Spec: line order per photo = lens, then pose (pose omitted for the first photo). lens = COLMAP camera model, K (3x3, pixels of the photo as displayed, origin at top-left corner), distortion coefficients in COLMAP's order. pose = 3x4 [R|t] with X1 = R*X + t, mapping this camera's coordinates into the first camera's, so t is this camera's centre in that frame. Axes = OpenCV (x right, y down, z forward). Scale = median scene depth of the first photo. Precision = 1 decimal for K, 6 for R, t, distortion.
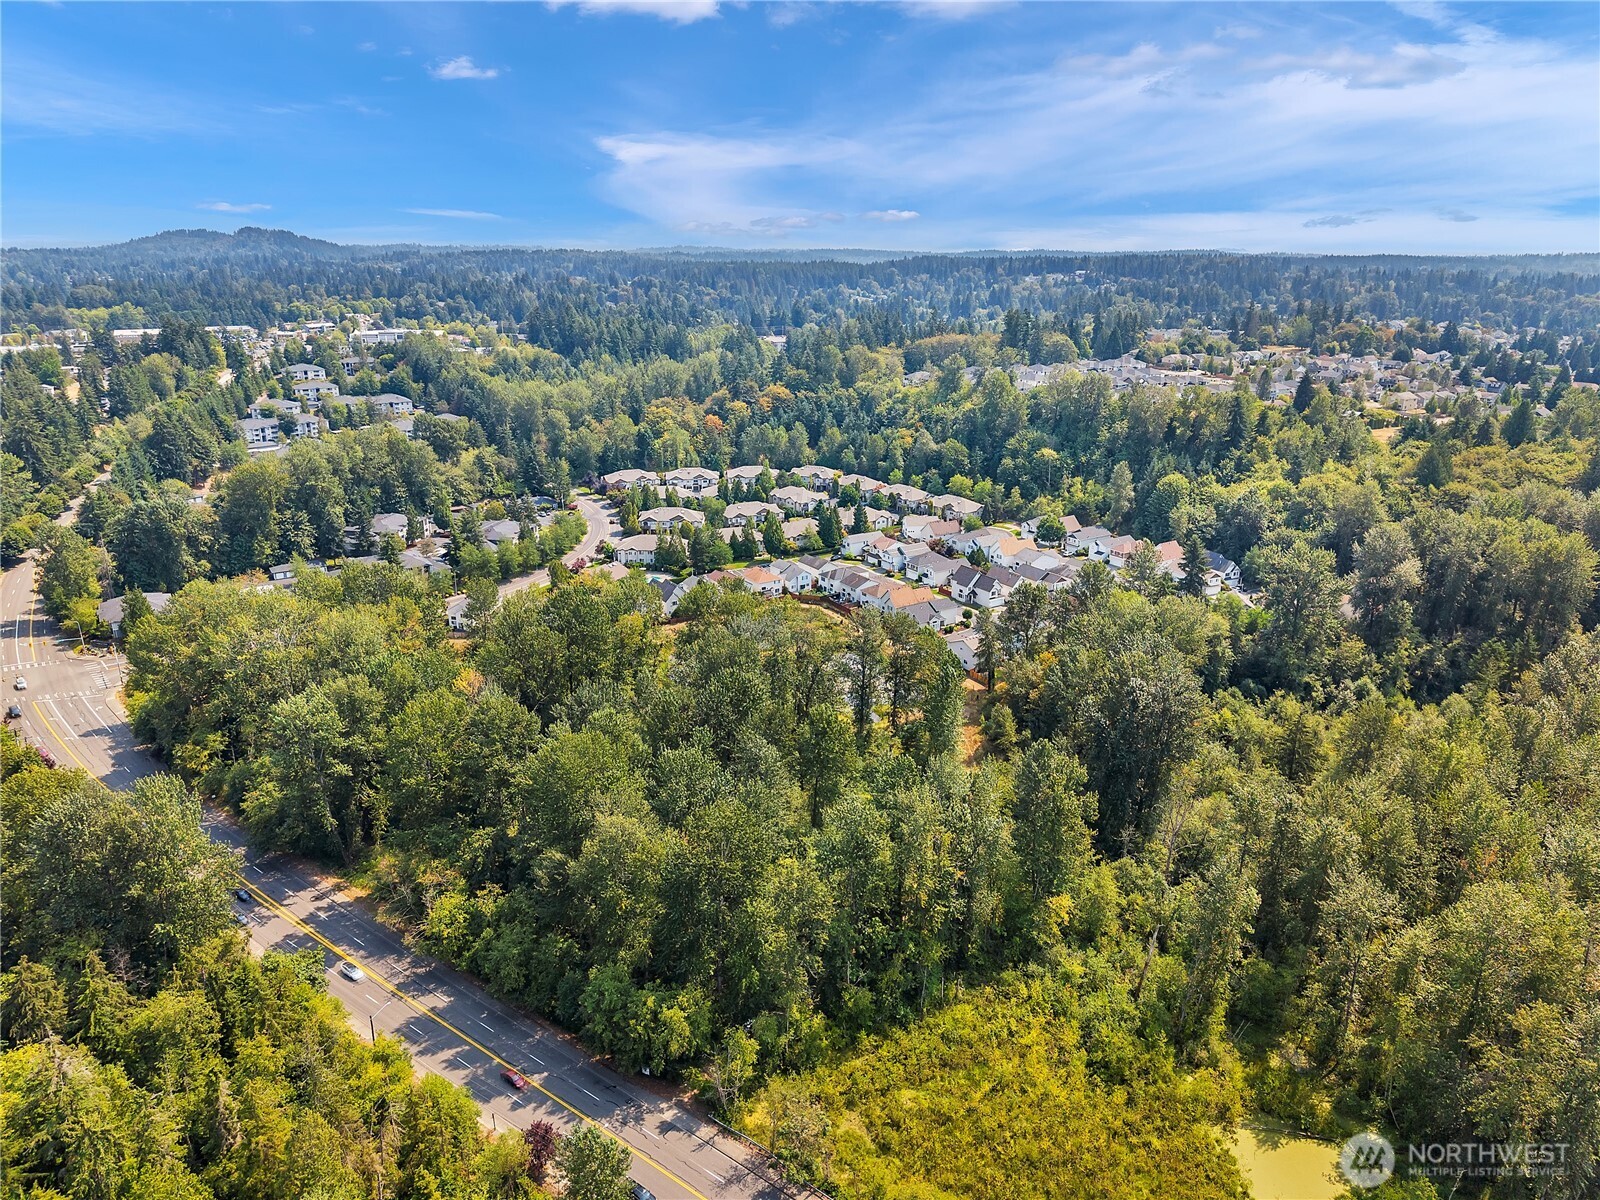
lens RADIAL K [[1122.6, 0, 797.7], [0, 1122.6, 599.5], [0, 0, 1]] dist [0.024641, -0.030248]
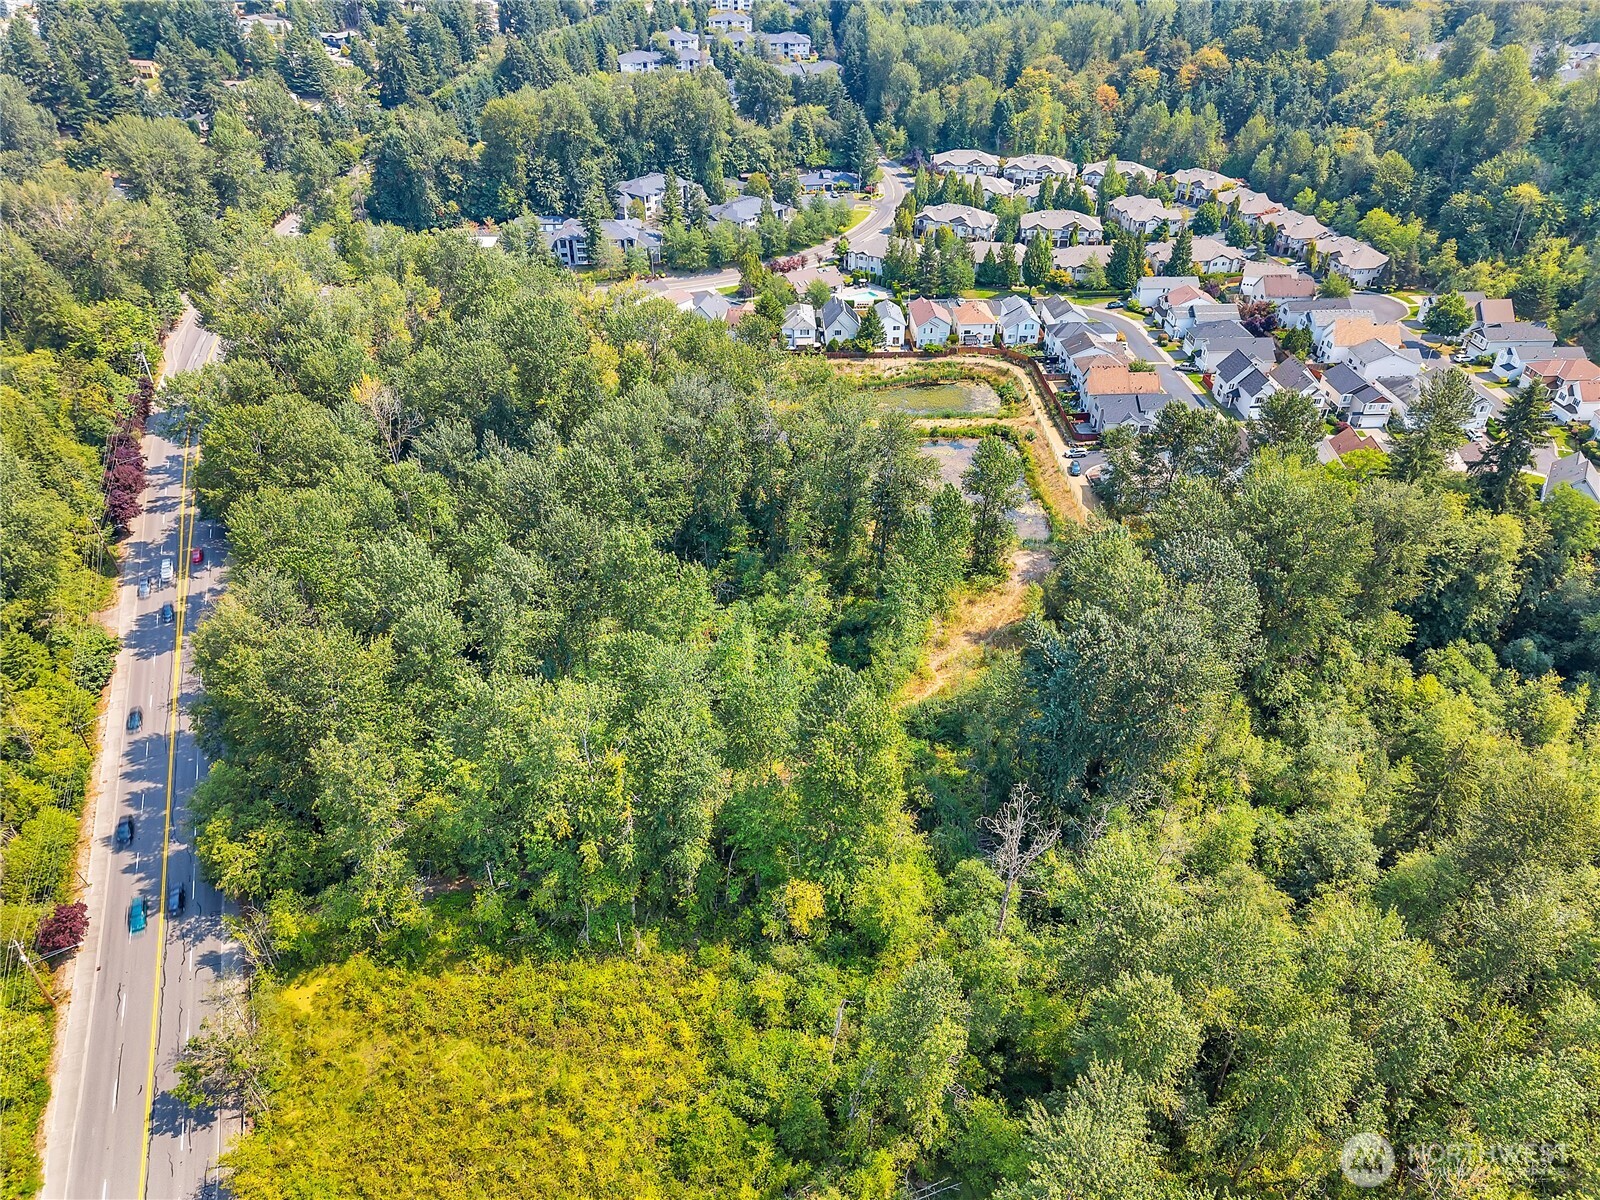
lens RADIAL K [[1122.6, 0, 798.4], [0, 1122.6, 605.3], [0, 0, 1]] dist [0.024641, -0.030248]
pose [[0.853184, 0.283742, -0.437685, 0.217269], [-0.151819, 0.937857, 0.312050, -0.047457], [0.499028, -0.199787, 0.843242, 0.210703]]
